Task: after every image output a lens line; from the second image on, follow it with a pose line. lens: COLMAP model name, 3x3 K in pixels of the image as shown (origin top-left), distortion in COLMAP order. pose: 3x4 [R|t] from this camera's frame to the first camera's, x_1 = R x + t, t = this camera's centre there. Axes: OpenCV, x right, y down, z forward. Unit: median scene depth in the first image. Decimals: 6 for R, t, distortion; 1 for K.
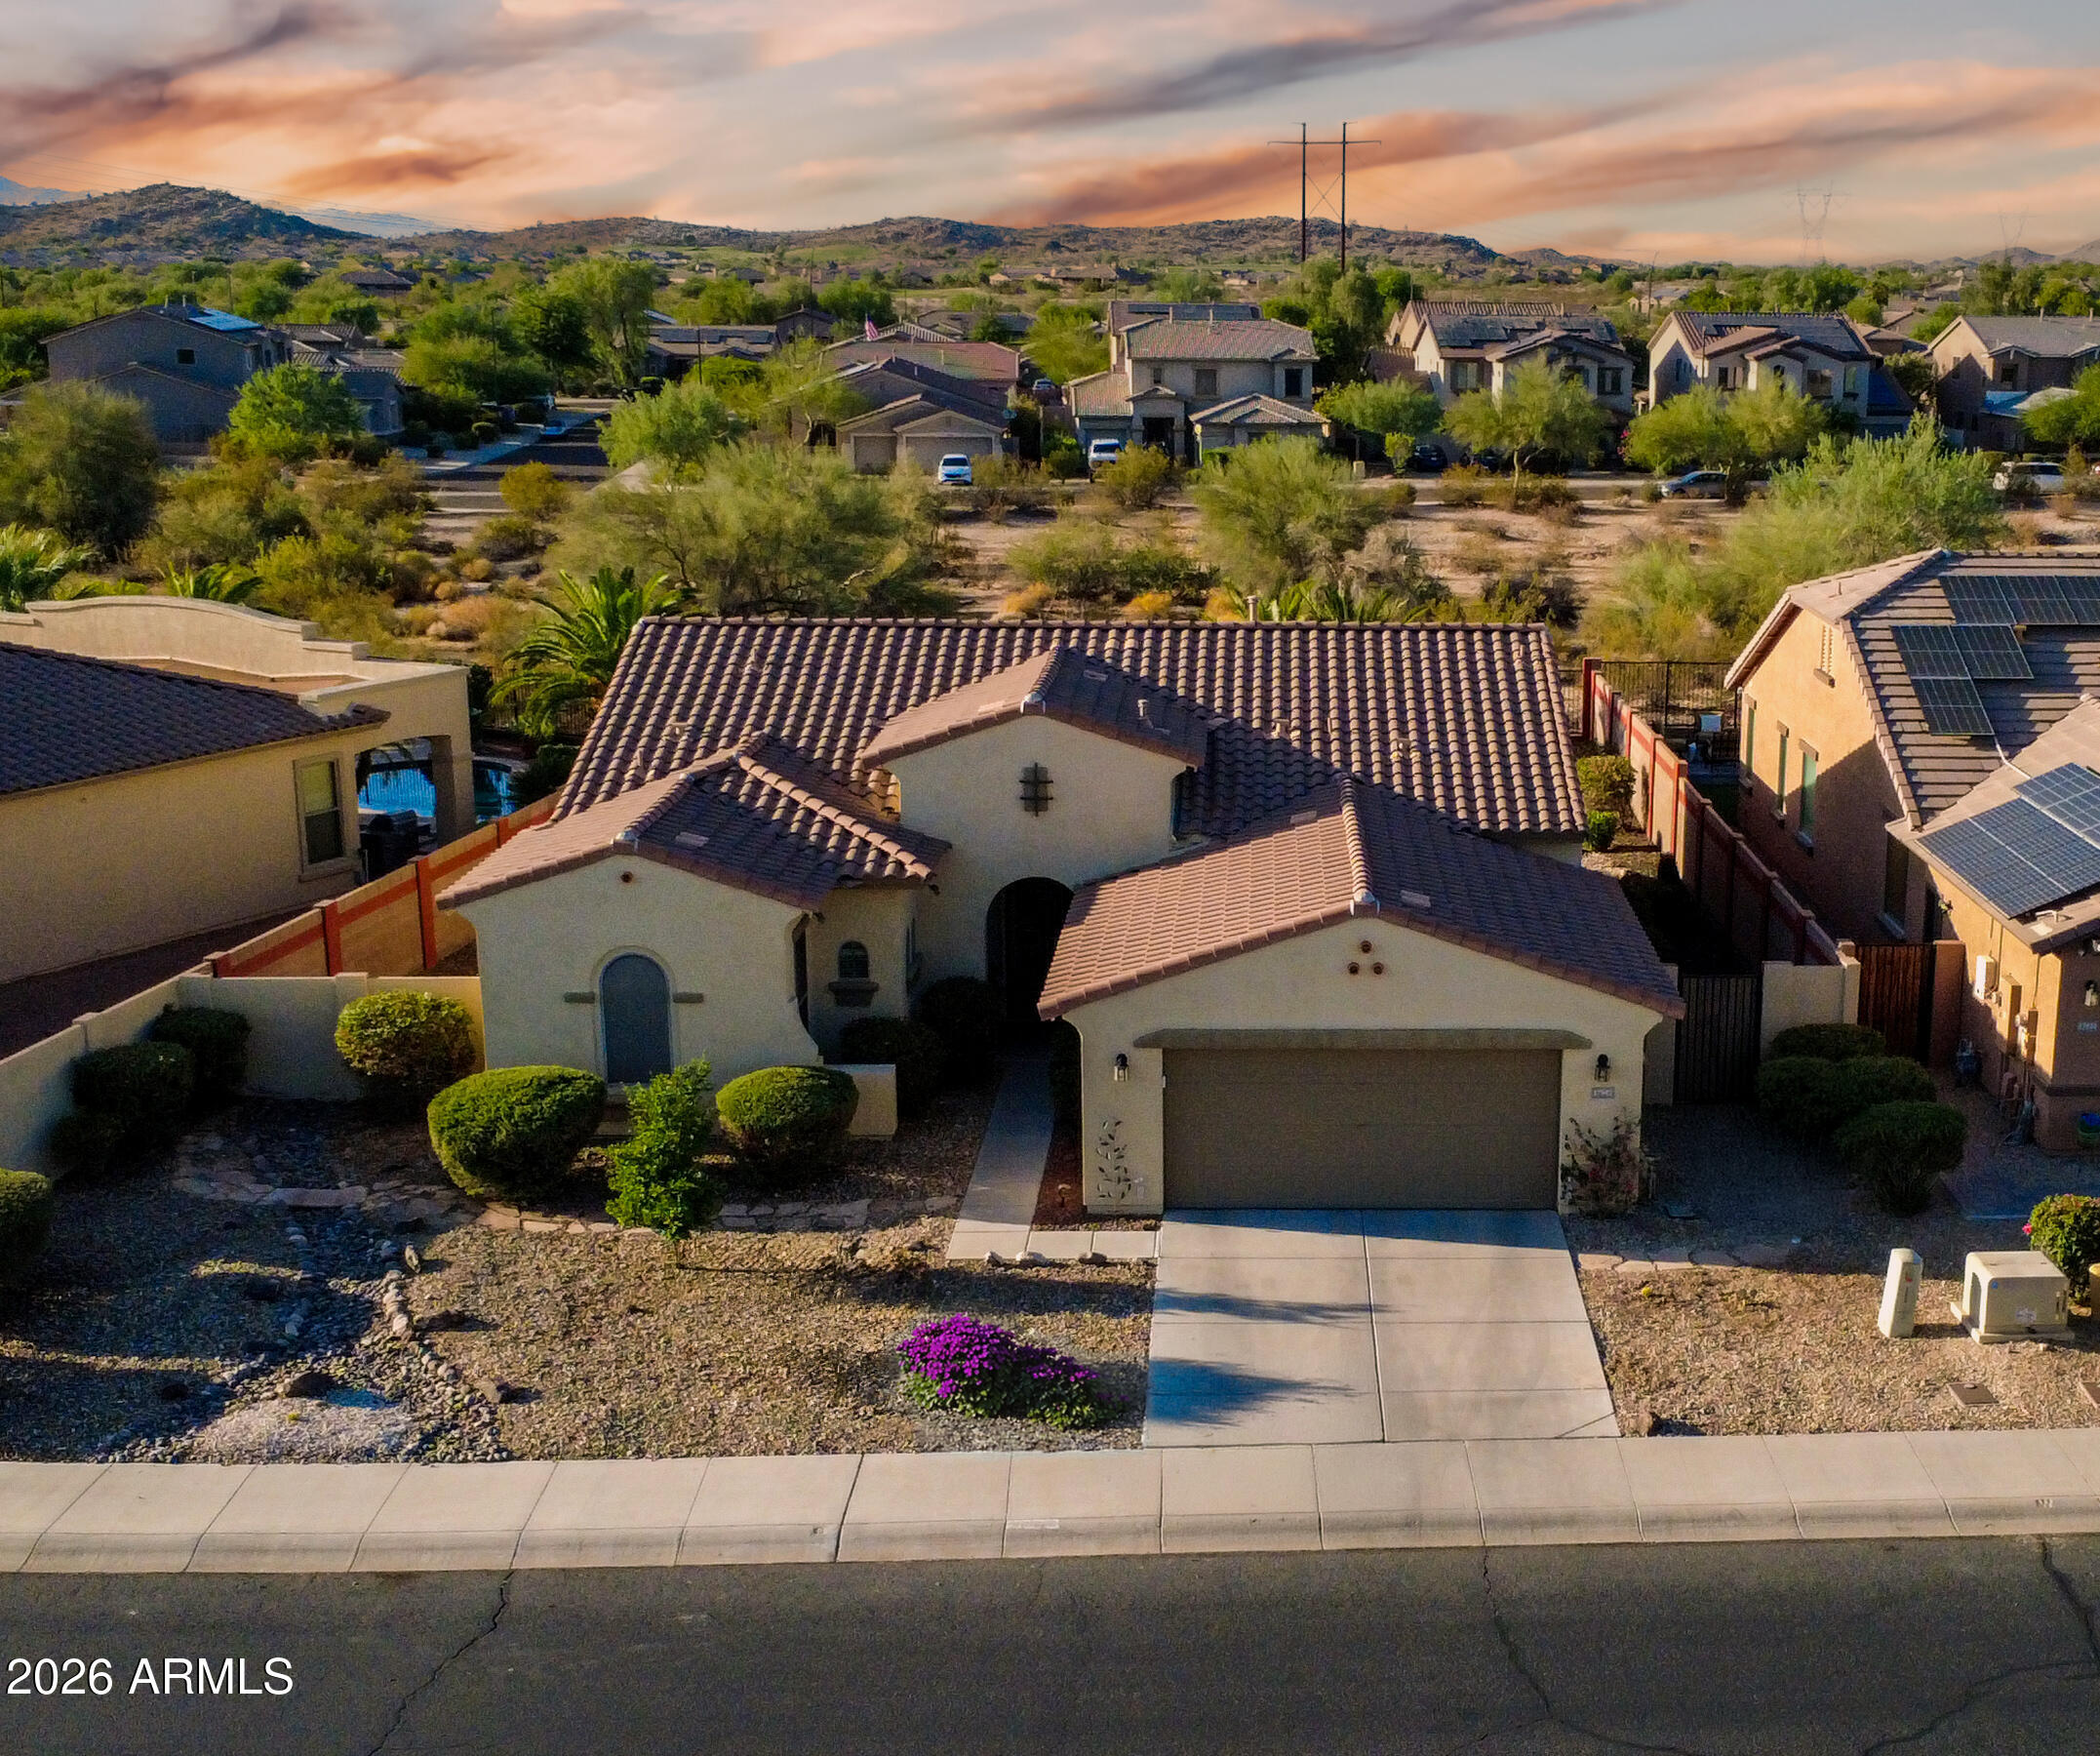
lens RADIAL K [[2809.5, 0, 1350.2], [0, 2809.5, 1011.1], [0, 0, 1]] dist [0.002120, 0.000000]
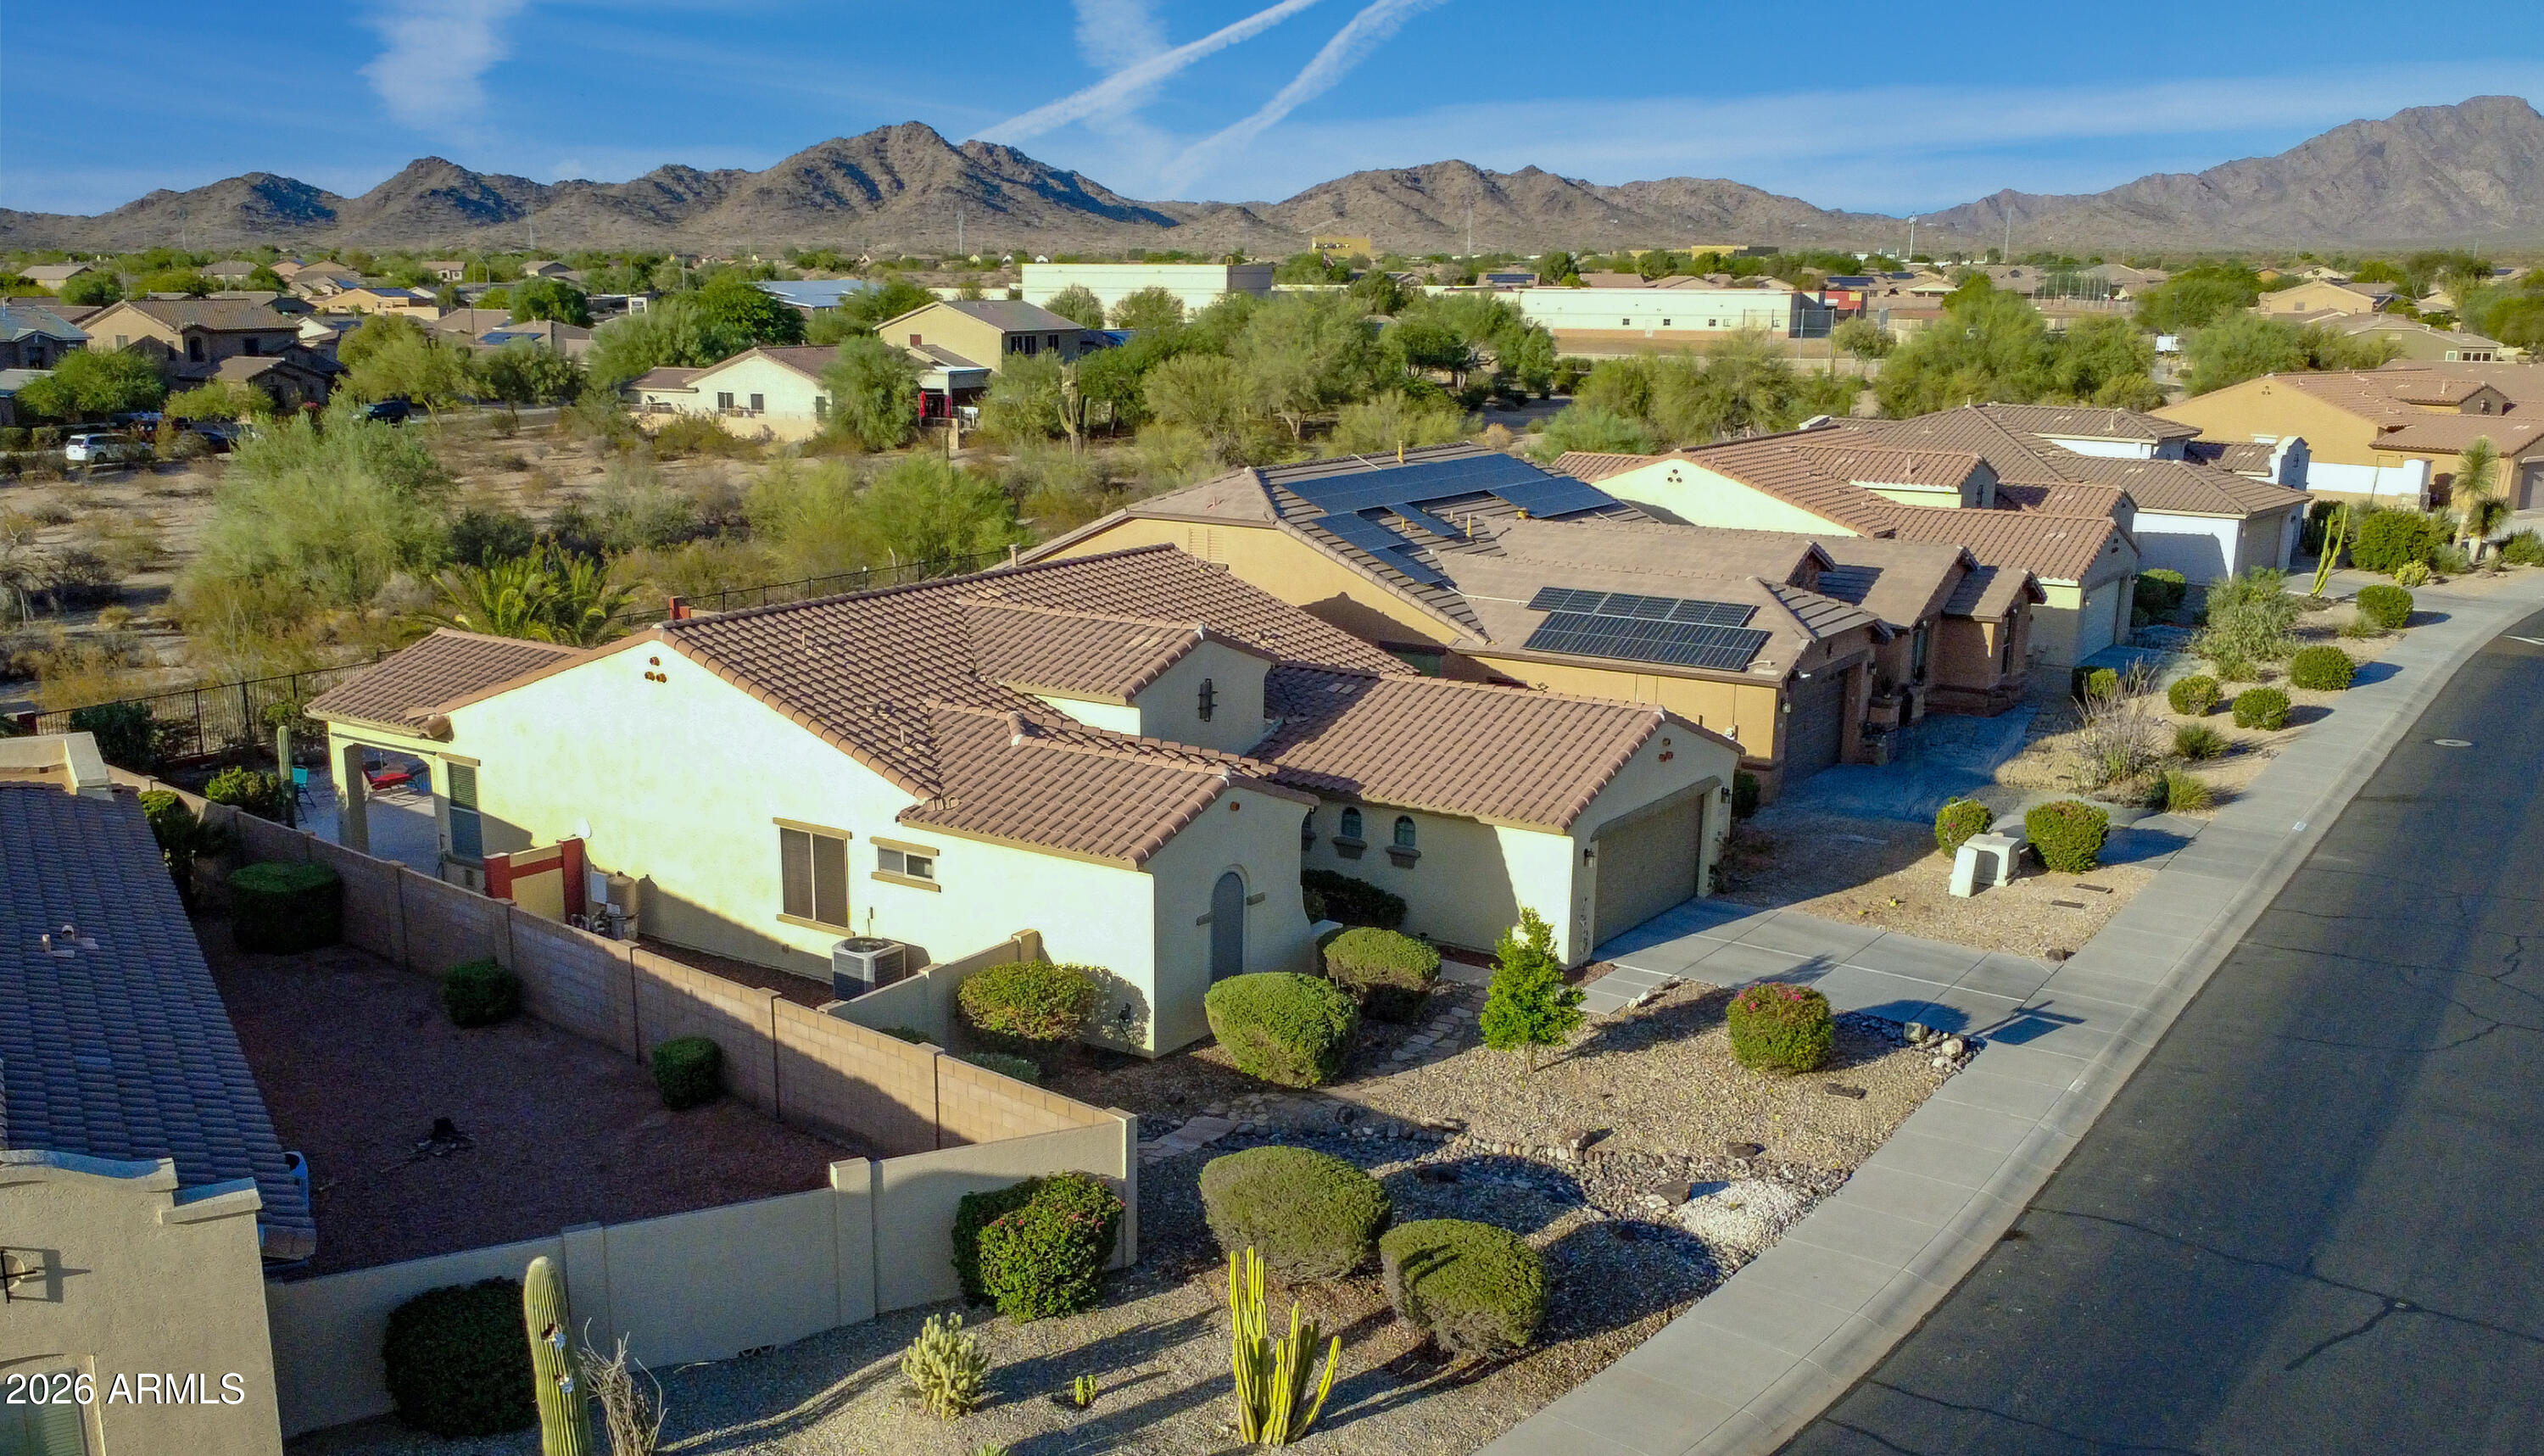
lens RADIAL K [[2281.5, 0, 1163.4], [0, 2281.5, 871.5], [0, 0, 1]] dist [0.002229, -0.004320]
pose [[0.610634, -0.211695, 0.763094, -0.936076], [0.207291, 0.972738, 0.103978, -0.117225], [-0.764302, 0.094690, 0.637869, 0.388269]]
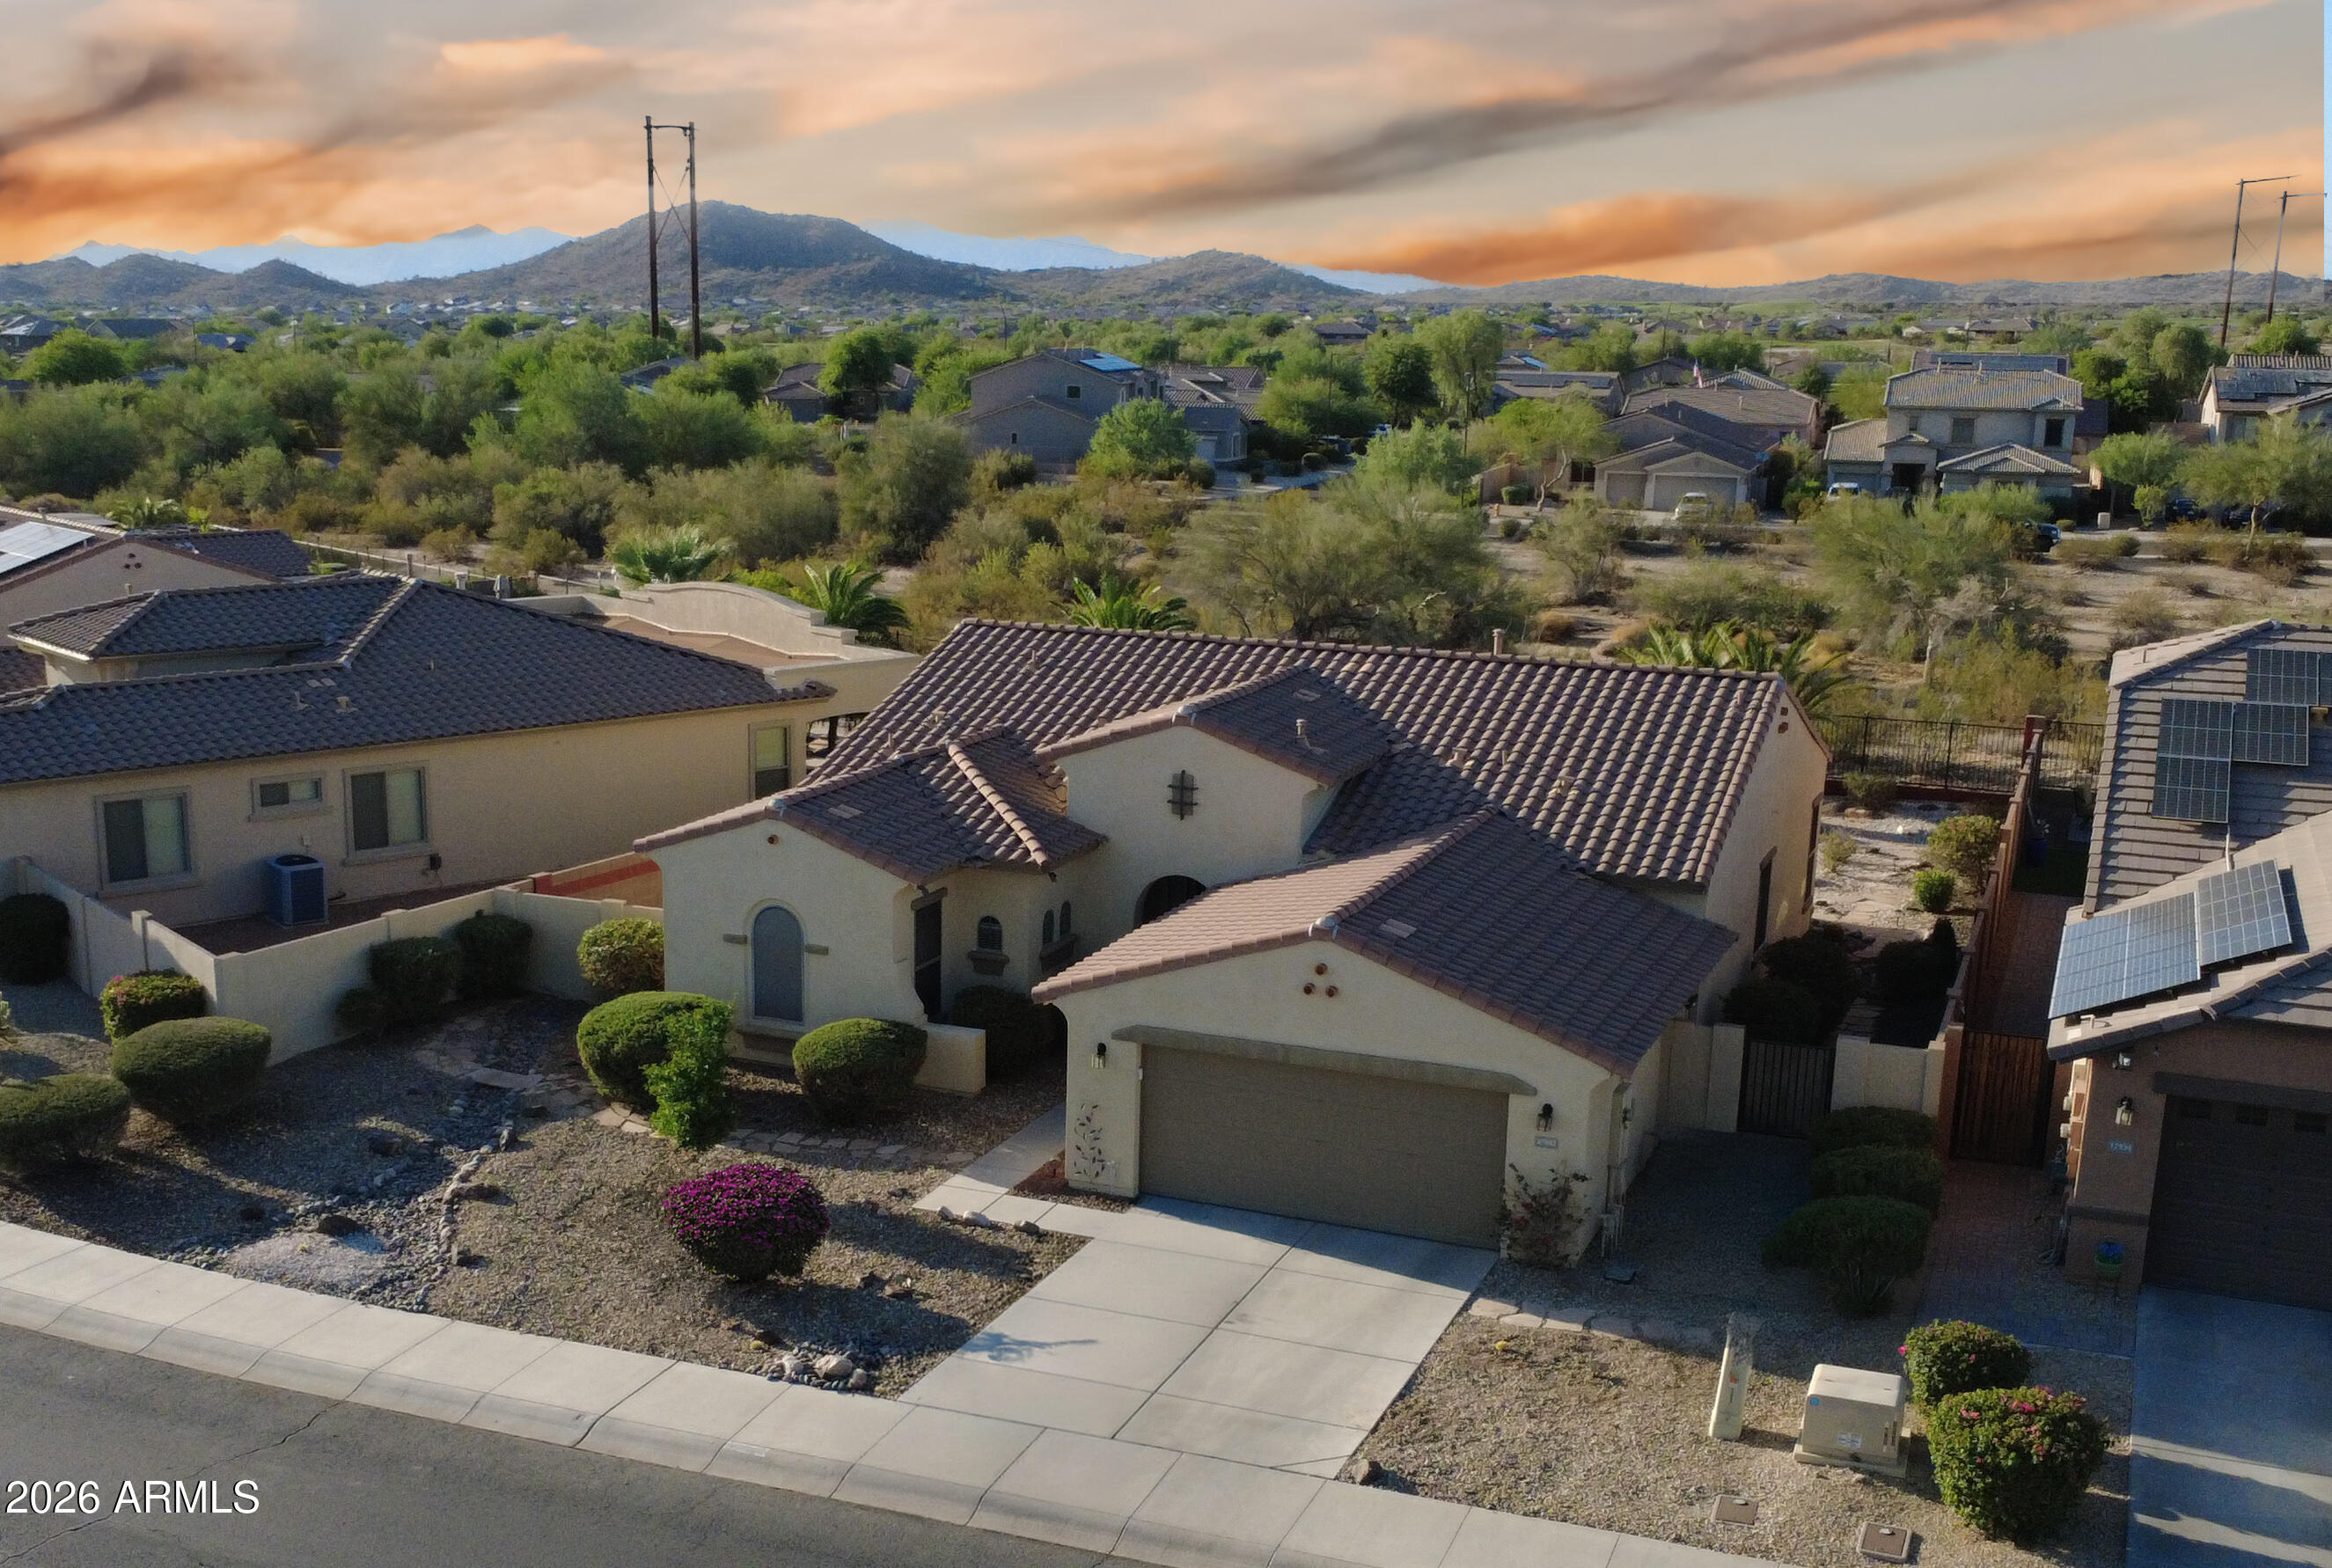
lens RADIAL K [[2532.1, 0, 1024.9], [0, 2532.1, 985.3], [0, 0, 1]] dist [0.000068, 0.000000]
pose [[0.897013, 0.114218, -0.426991, 0.265051], [-0.114996, 0.993075, 0.024061, -0.023255], [0.426782, 0.027519, 0.903936, 0.099287]]
